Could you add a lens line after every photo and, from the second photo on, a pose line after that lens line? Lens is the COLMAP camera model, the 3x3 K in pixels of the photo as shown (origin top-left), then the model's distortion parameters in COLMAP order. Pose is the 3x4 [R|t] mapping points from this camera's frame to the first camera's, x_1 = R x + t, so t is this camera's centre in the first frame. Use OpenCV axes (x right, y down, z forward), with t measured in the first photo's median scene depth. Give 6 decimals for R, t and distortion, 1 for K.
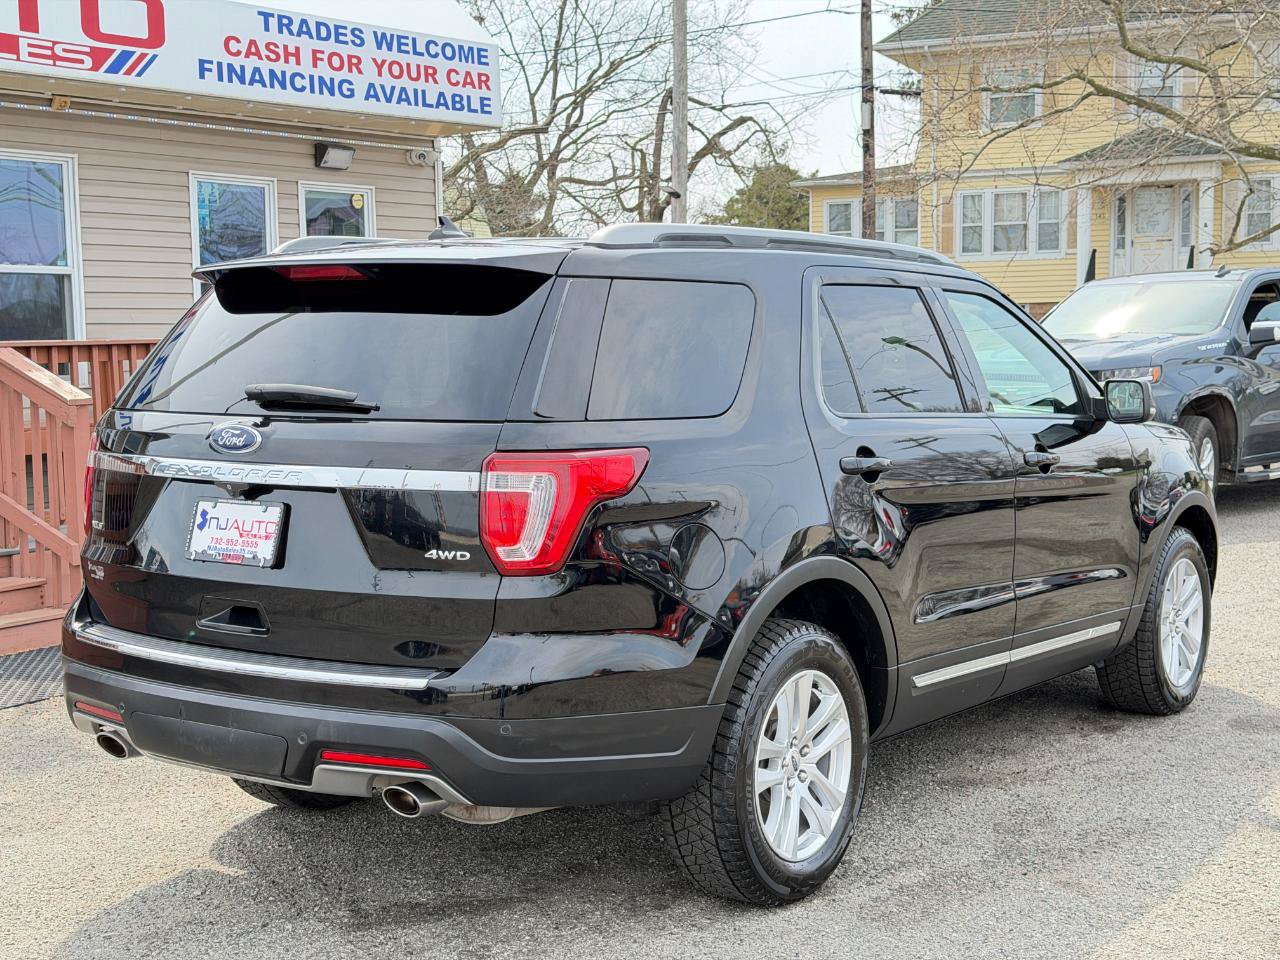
lens RADIAL K [[1765.5, 0, 667.7], [0, 1765.5, 529.0], [0, 0, 1]] dist [0.127625, 0.026647]
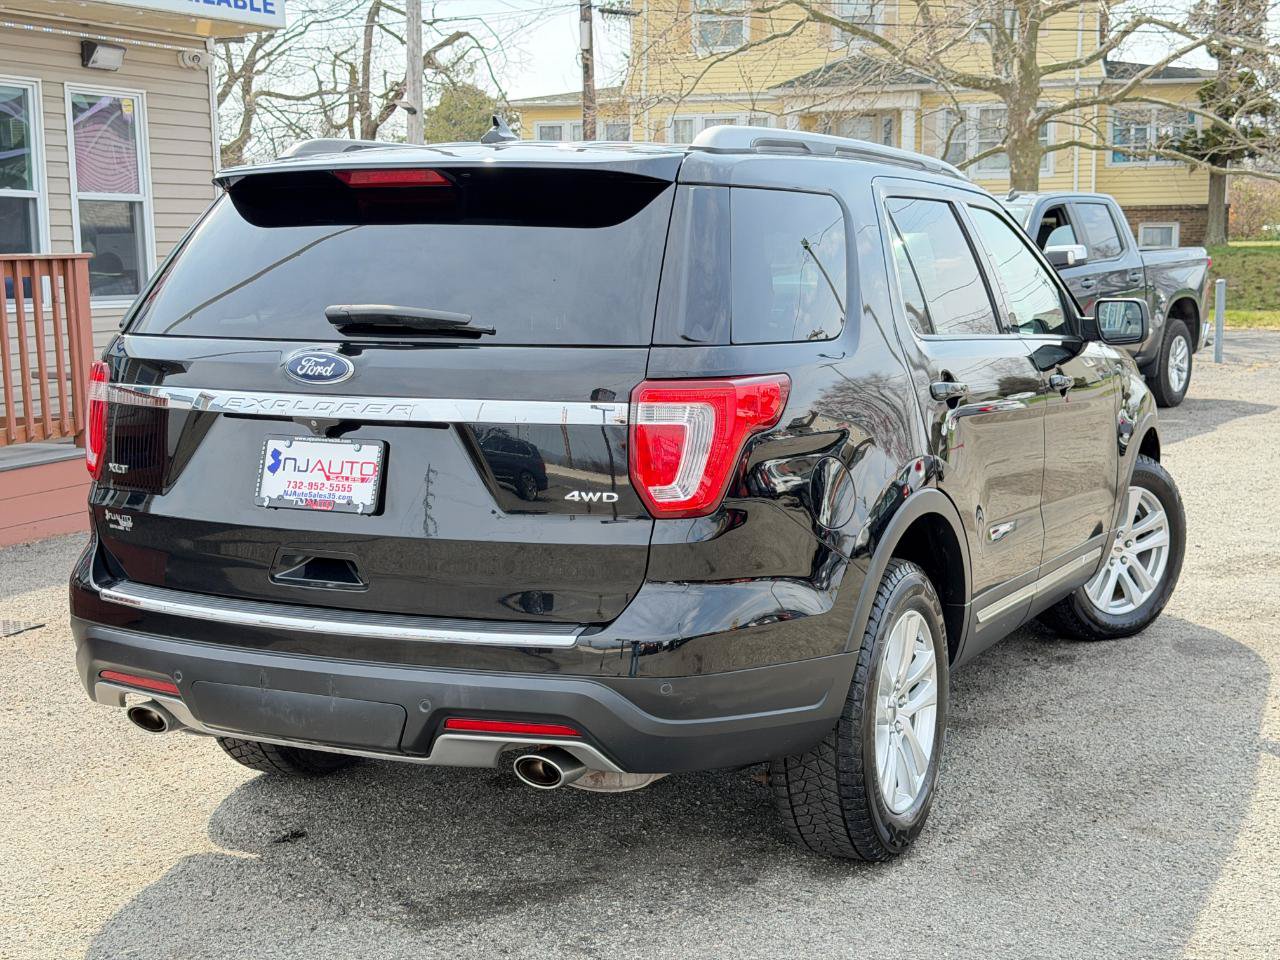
lens RADIAL K [[1765.5, 0, 667.7], [0, 1765.5, 529.0], [0, 0, 1]] dist [0.127625, 0.026647]
pose [[0.985896, -0.022922, 0.165783, -0.201164], [0.015965, 0.998940, 0.043177, -0.005910], [-0.166597, -0.039921, 0.985217, 0.097477]]
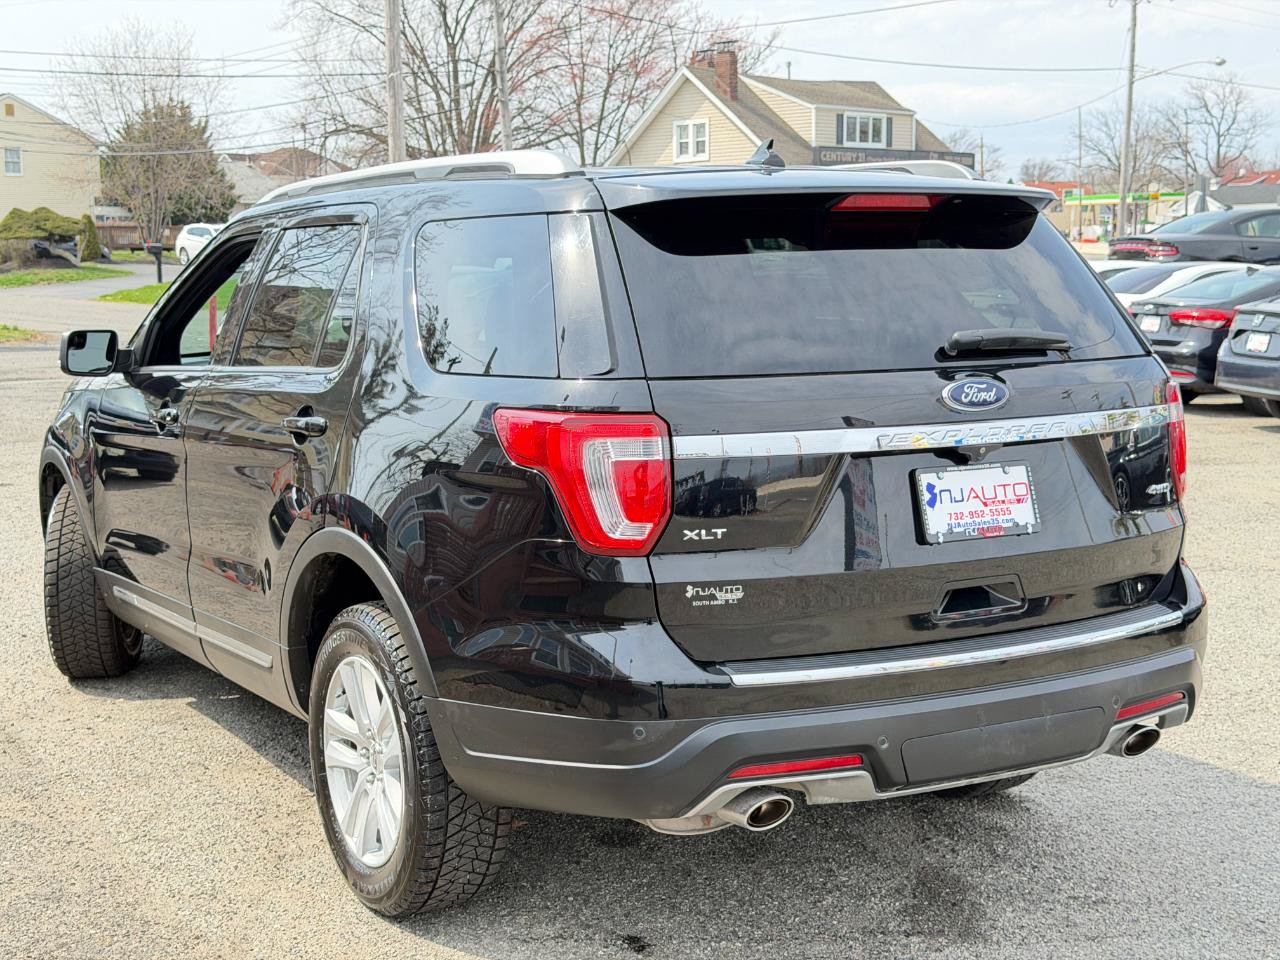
lens RADIAL K [[1752.3, 0, 646.1], [0, 1752.3, 528.0], [0, 0, 1]] dist [0.149865, -0.275397]
pose [[0.407051, -0.130779, 0.903995, -0.995569], [0.104625, 0.989859, 0.096090, -0.078010], [-0.907393, 0.055467, 0.416606, 0.723327]]
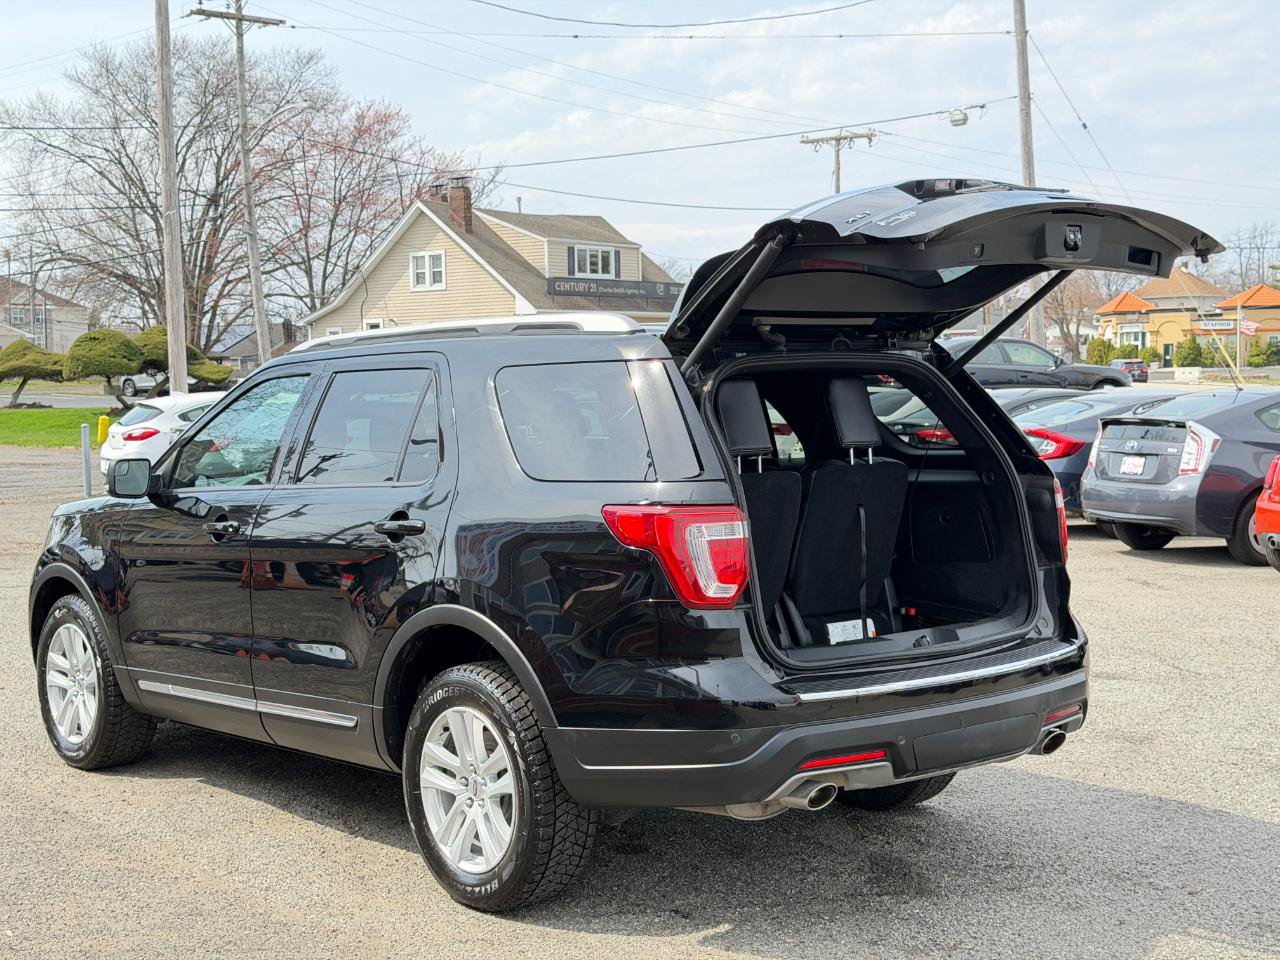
lens RADIAL K [[1765.3, 0, 663.6], [0, 1765.3, 546.3], [0, 0, 1]] dist [0.130970, -0.278476]
pose [[0.241063, -0.085716, 0.966717, -1.319006], [0.124440, 0.990600, 0.056803, -0.094019], [-0.962499, 0.106605, 0.249463, 0.812047]]
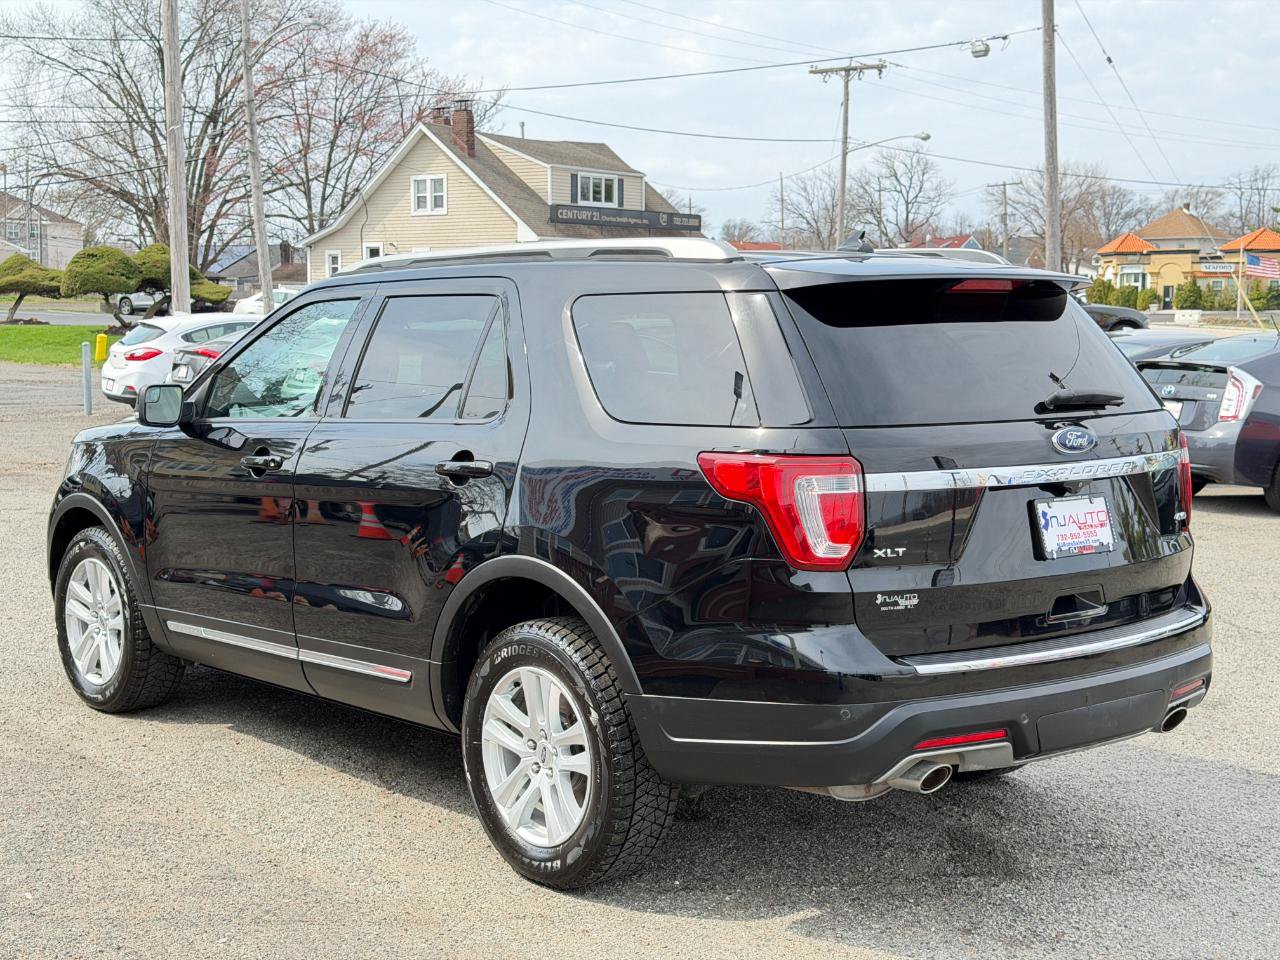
lens RADIAL K [[1752.3, 0, 646.1], [0, 1752.3, 528.0], [0, 0, 1]] dist [0.149865, -0.275397]
pose [[0.245053, -0.108098, 0.963464, -1.230497], [0.101367, 0.991175, 0.085425, -0.105734], [-0.964196, 0.076730, 0.253848, 0.896779]]
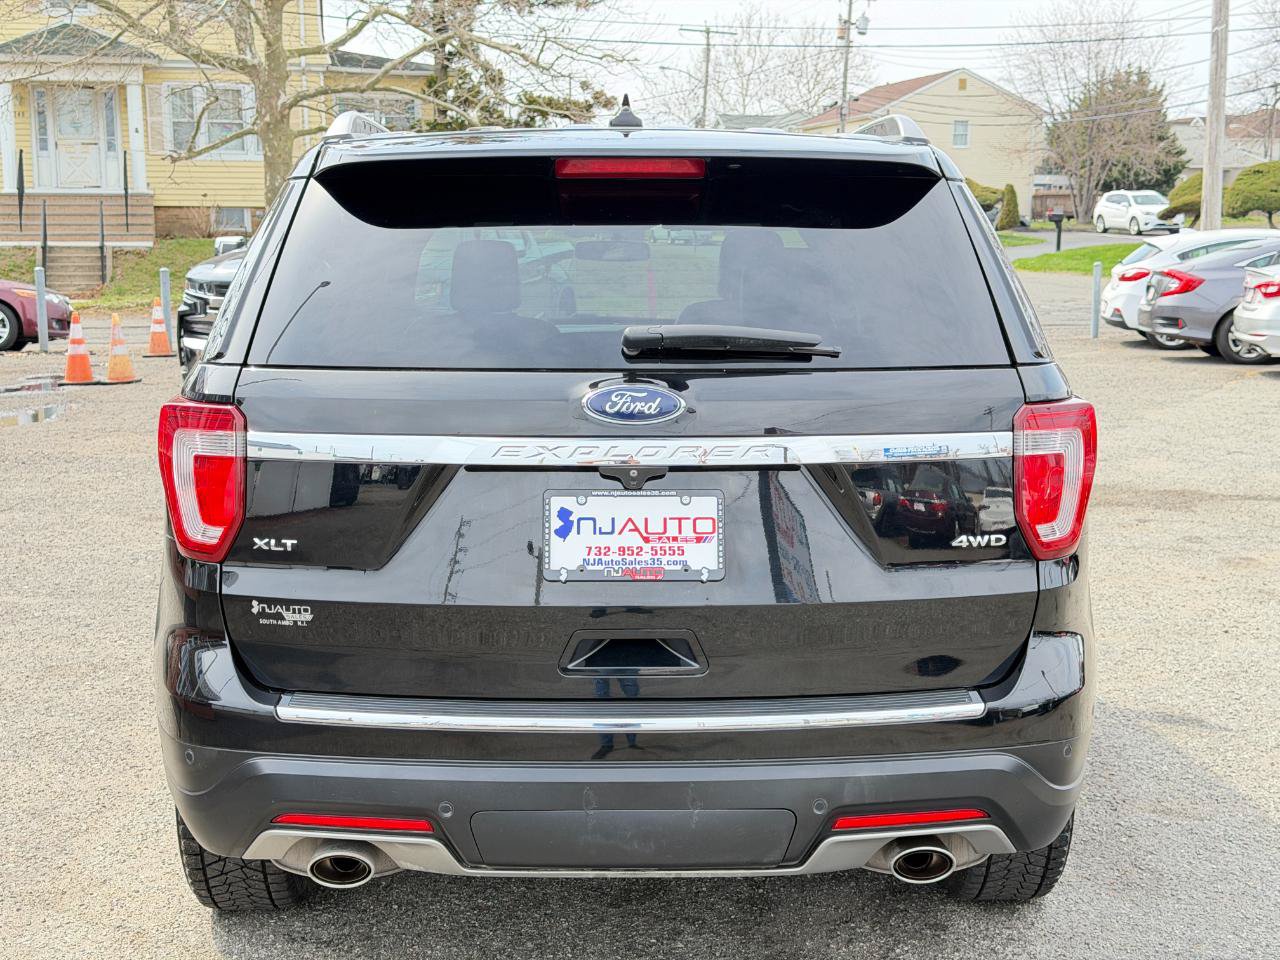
lens RADIAL K [[1752.3, 0, 646.1], [0, 1752.3, 528.0], [0, 0, 1]] dist [0.149865, -0.275397]
pose [[0.804001, -0.090409, 0.587715, -0.594390], [0.059963, 0.995663, 0.071134, -0.046585], [-0.591597, -0.021951, 0.805935, 0.398578]]
